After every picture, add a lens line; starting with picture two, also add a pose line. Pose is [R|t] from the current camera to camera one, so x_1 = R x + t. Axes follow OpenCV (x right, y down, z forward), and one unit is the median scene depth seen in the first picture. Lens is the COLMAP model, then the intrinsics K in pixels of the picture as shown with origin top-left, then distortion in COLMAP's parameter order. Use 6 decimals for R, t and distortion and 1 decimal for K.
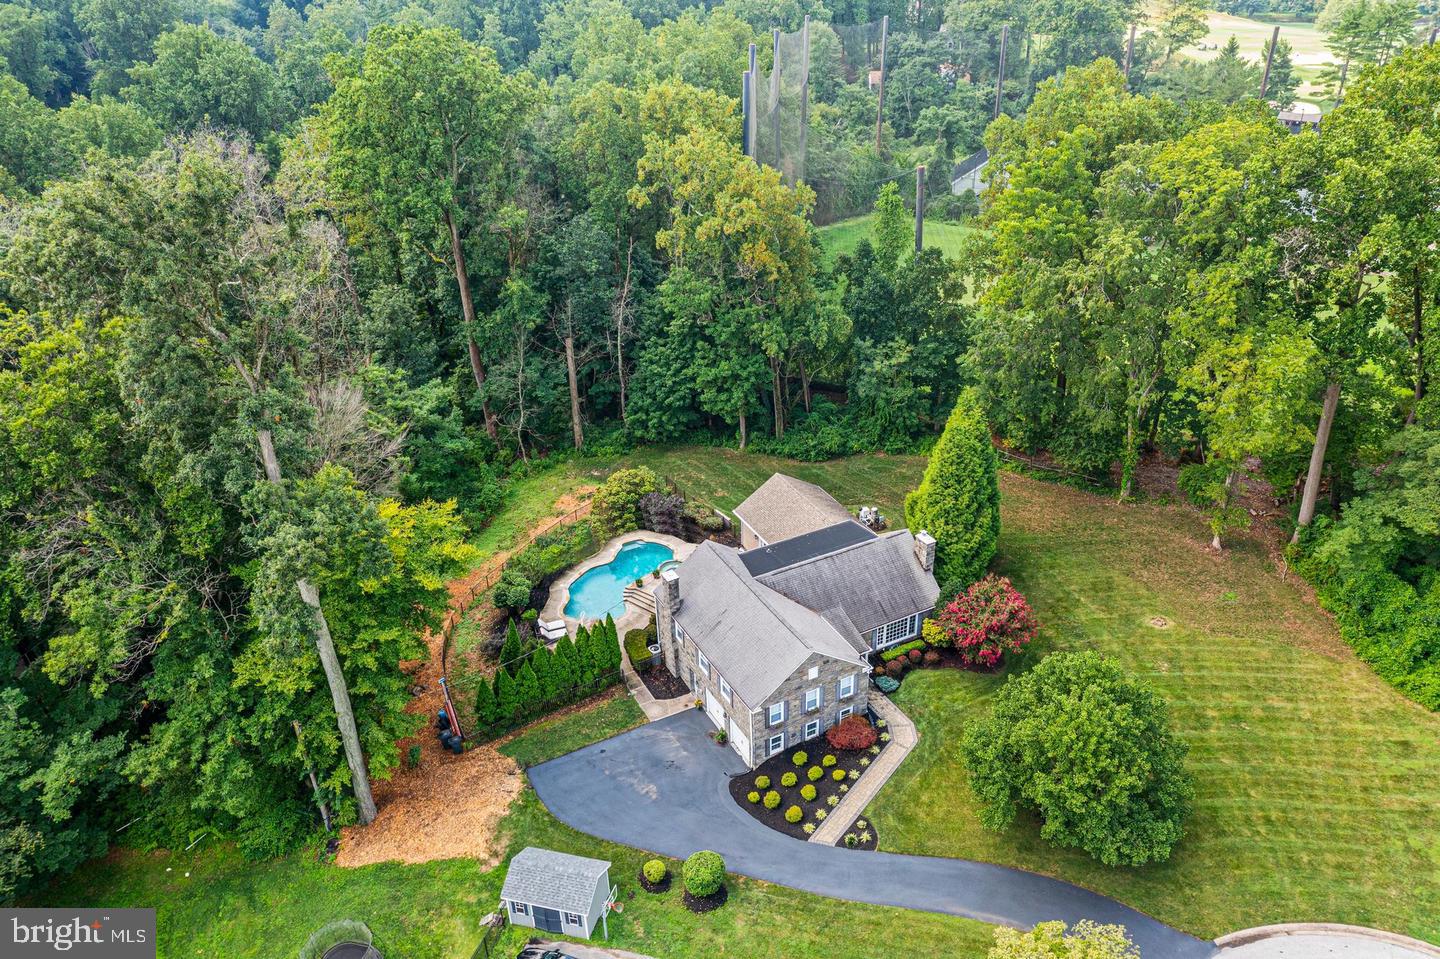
lens RADIAL K [[1135.6, 0, 713.9], [0, 1135.6, 471.2], [0, 0, 1]] dist [-0.008996, 0.007037]
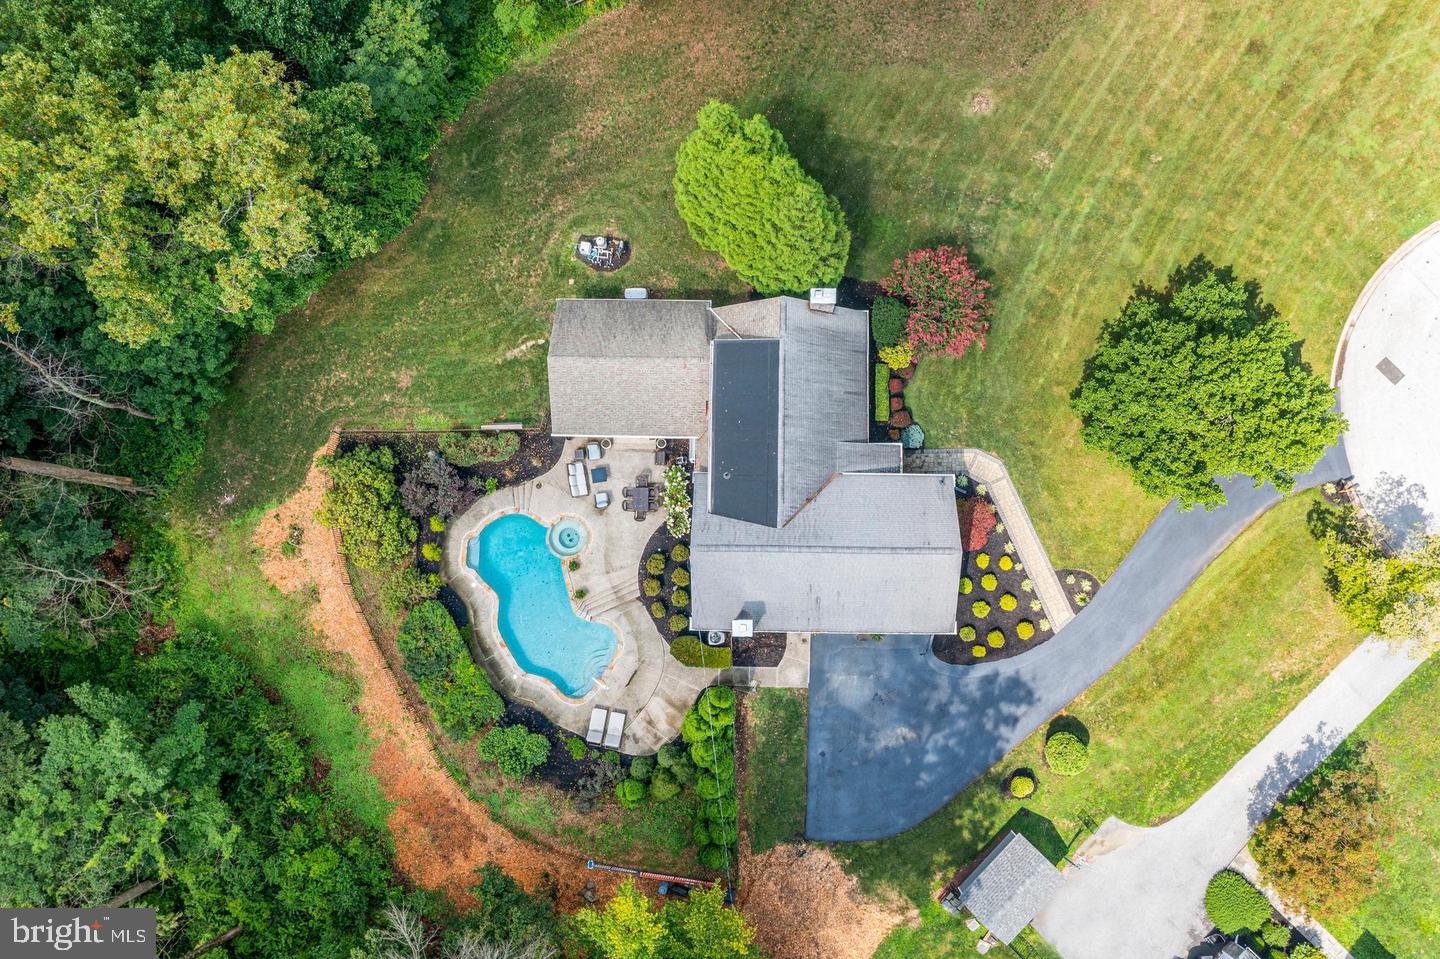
lens RADIAL K [[1135.6, 0, 713.9], [0, 1135.6, 471.2], [0, 0, 1]] dist [-0.008996, 0.007037]
pose [[0.474455, -0.874775, 0.098287, -0.031582], [0.459144, 0.341186, 0.820231, -0.639735], [-0.751052, -0.344035, 0.563525, 0.654014]]
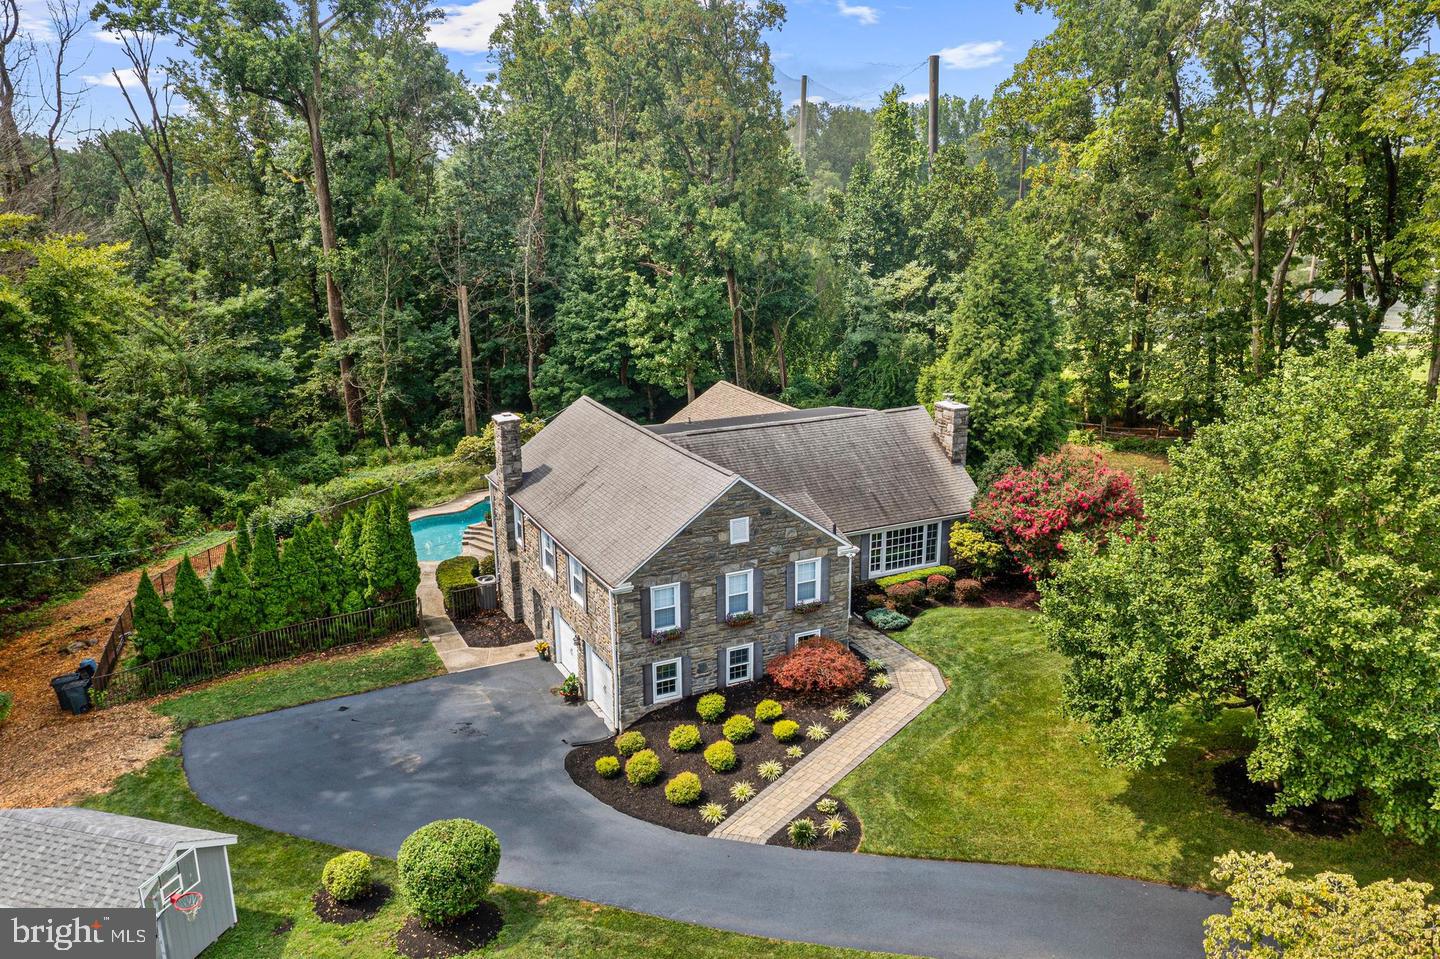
lens RADIAL K [[1135.6, 0, 713.9], [0, 1135.6, 471.2], [0, 0, 1]] dist [-0.008996, 0.007037]
pose [[0.999503, 0.025062, -0.019102, 0.083511], [-0.028937, 0.969971, -0.241491, 0.271350], [0.012476, 0.241924, 0.970215, 0.484041]]
